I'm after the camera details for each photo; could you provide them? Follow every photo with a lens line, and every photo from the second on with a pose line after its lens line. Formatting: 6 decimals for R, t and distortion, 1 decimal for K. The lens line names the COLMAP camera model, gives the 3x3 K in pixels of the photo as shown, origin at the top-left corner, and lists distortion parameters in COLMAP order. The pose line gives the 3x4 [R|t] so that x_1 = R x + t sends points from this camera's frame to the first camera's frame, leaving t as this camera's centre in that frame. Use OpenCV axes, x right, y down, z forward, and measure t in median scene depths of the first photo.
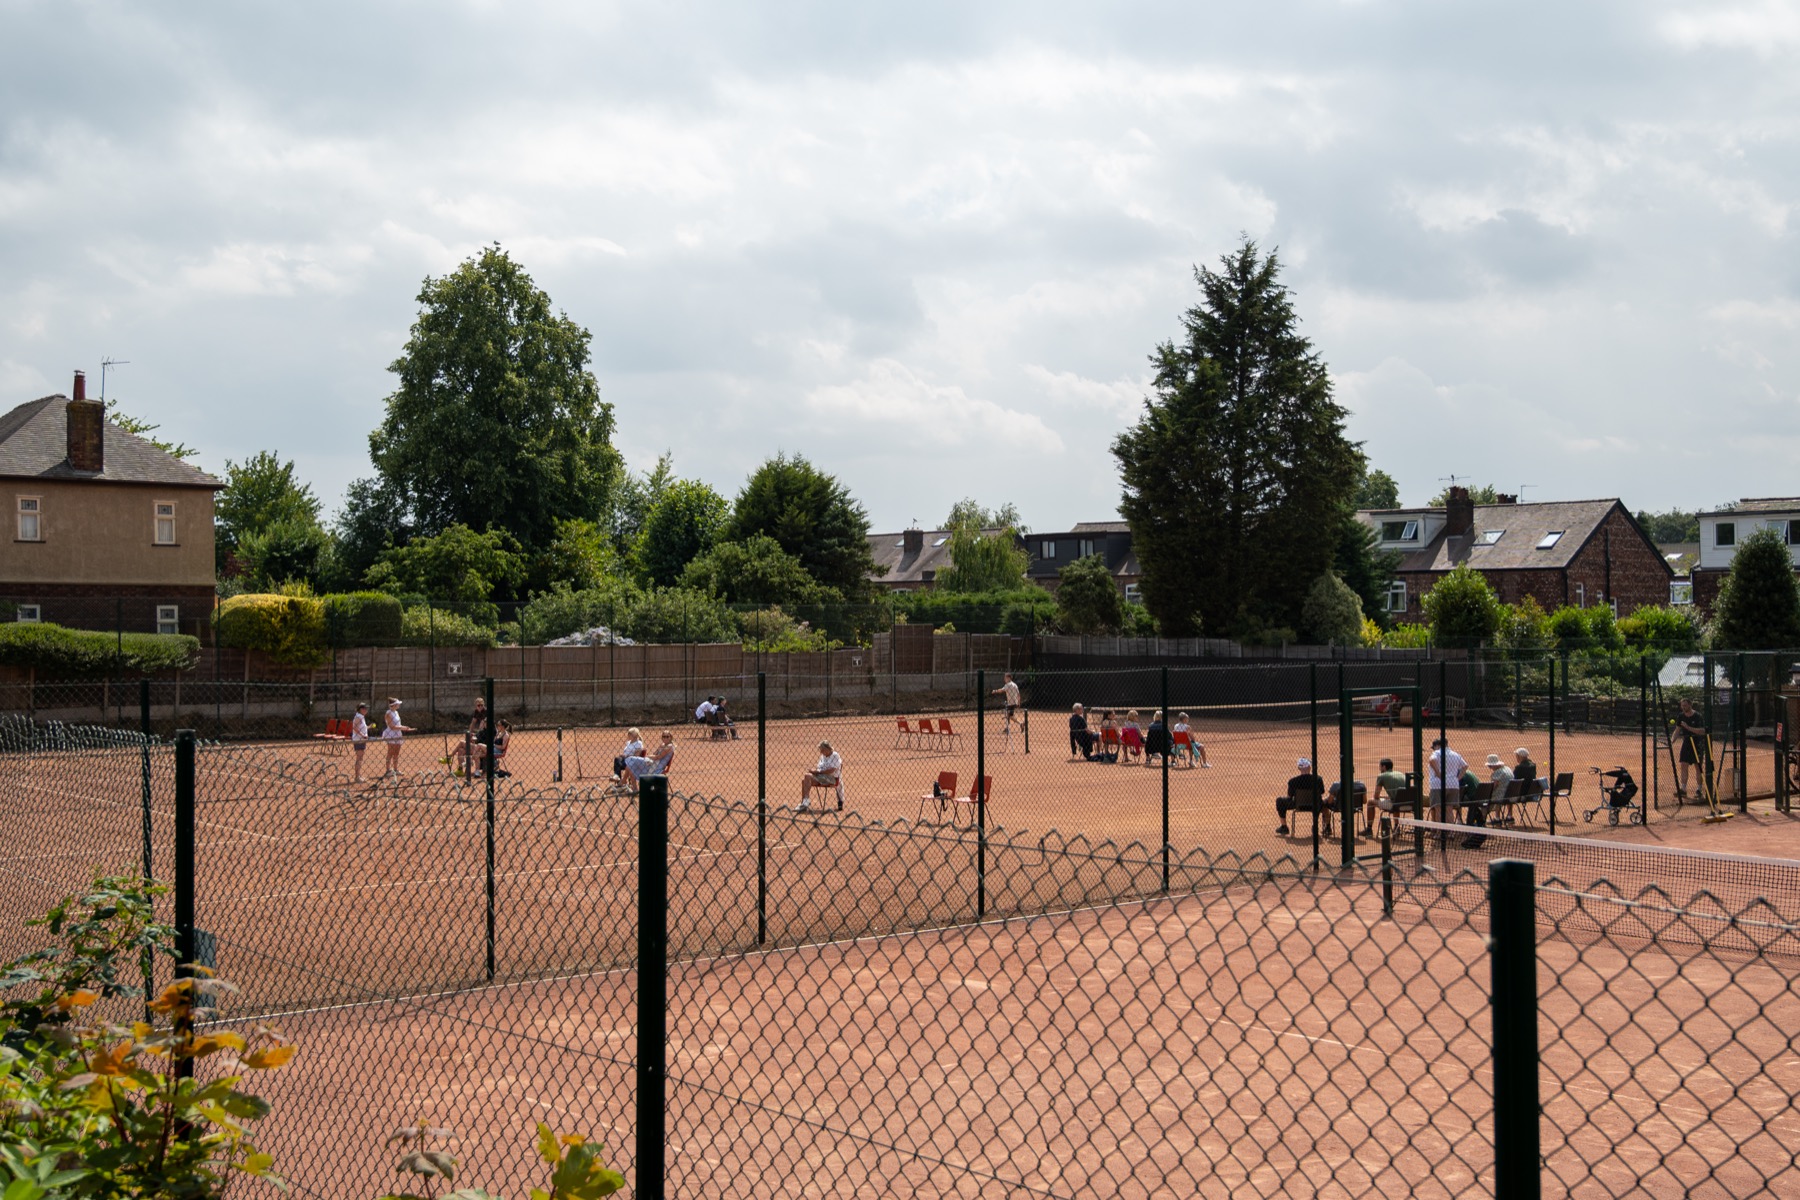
lens RADIAL K [[1830.9, 0, 900.0], [0, 1830.9, 600.0], [0, 0, 1]] dist [-0.003680, 0.000087]
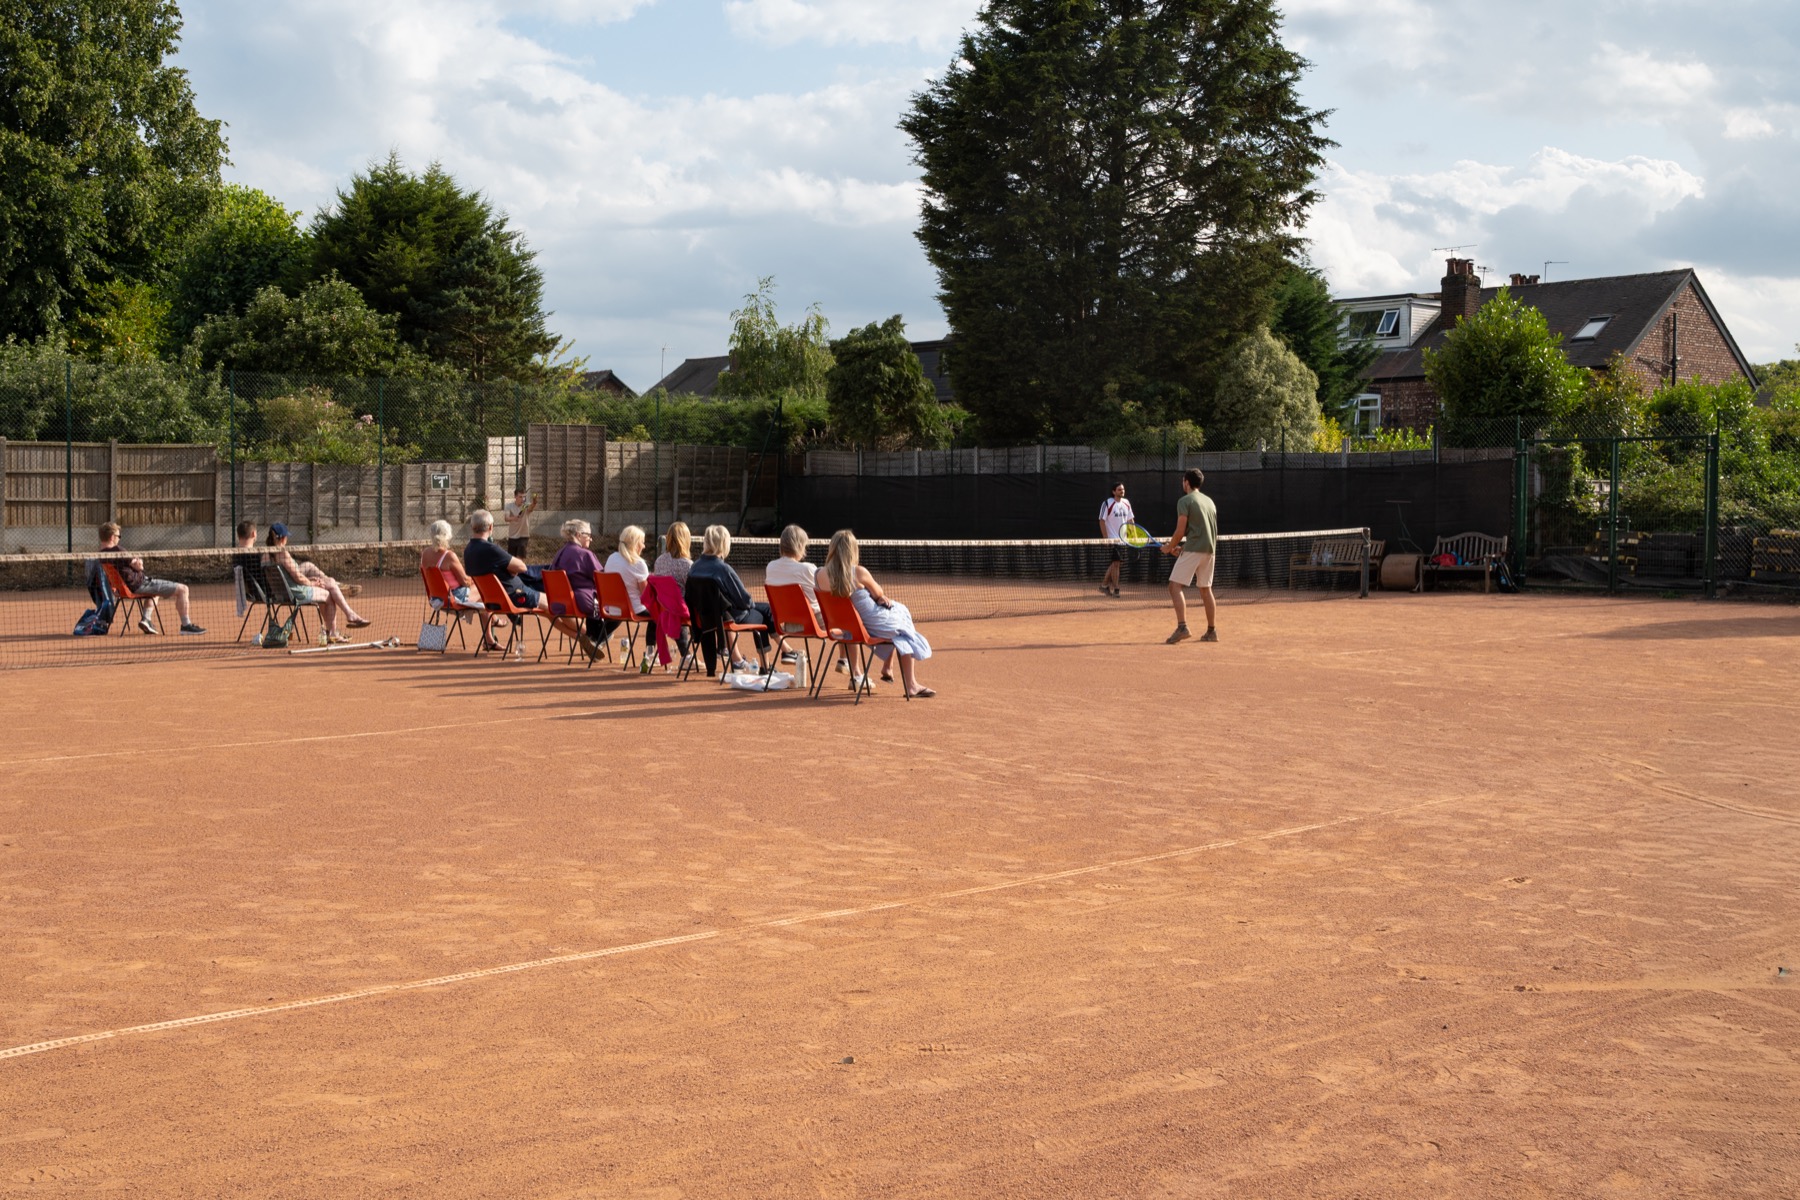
lens RADIAL K [[1870.7, 0, 852.6], [0, 1870.7, 695.1], [0, 0, 1]] dist [-0.015822, 0.000344]
pose [[0.999983, 0.002101, 0.005477, 0.094968], [-0.002725, 0.993181, 0.116552, 0.029818], [-0.005195, -0.116565, 0.993170, 0.372154]]
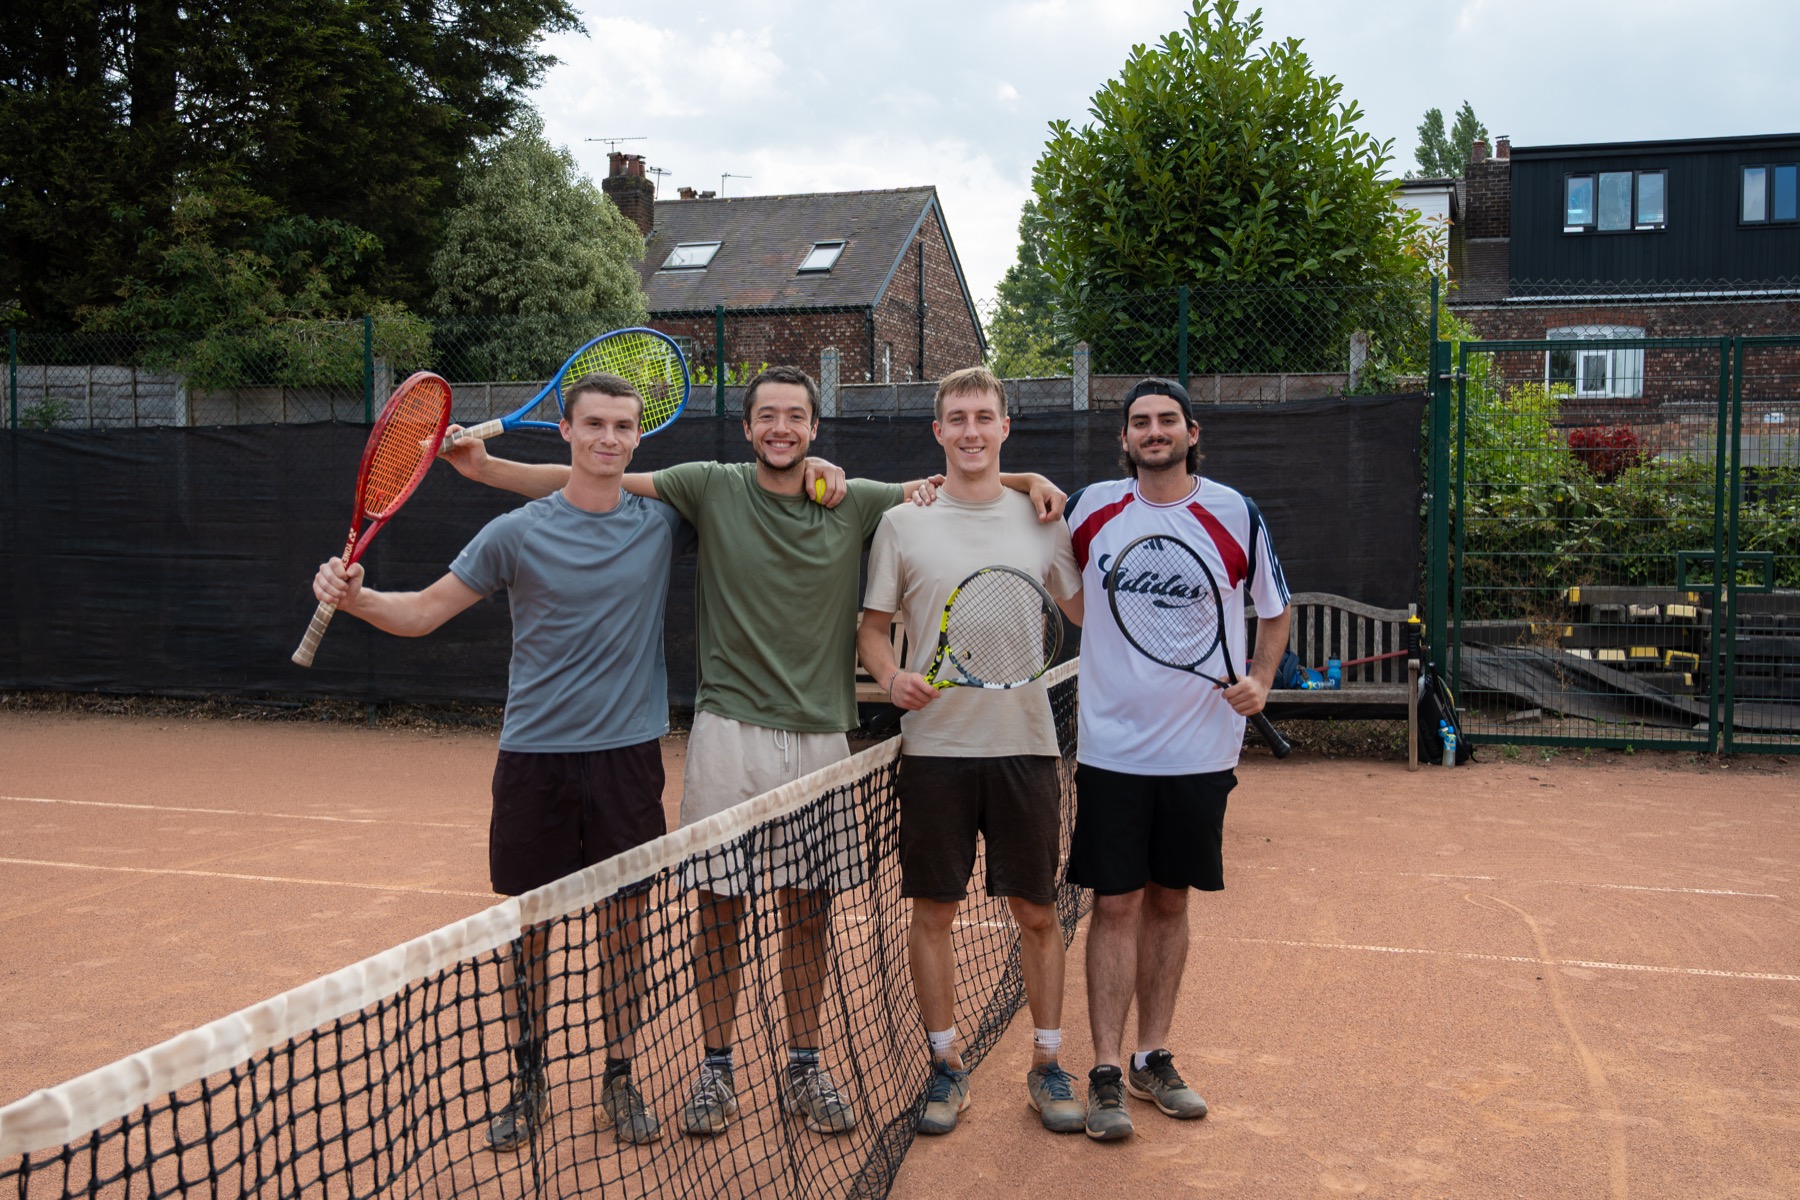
lens RADIAL K [[1908.6, 0, 900.0], [0, 1908.6, 600.0], [0, 0, 1]] dist [-0.016894, 0.017311]
pose [[0.849365, -0.025194, 0.527205, 0.126582], [-0.011681, 0.997718, 0.066498, 0.032696], [-0.527677, -0.062640, 0.847132, 0.698675]]
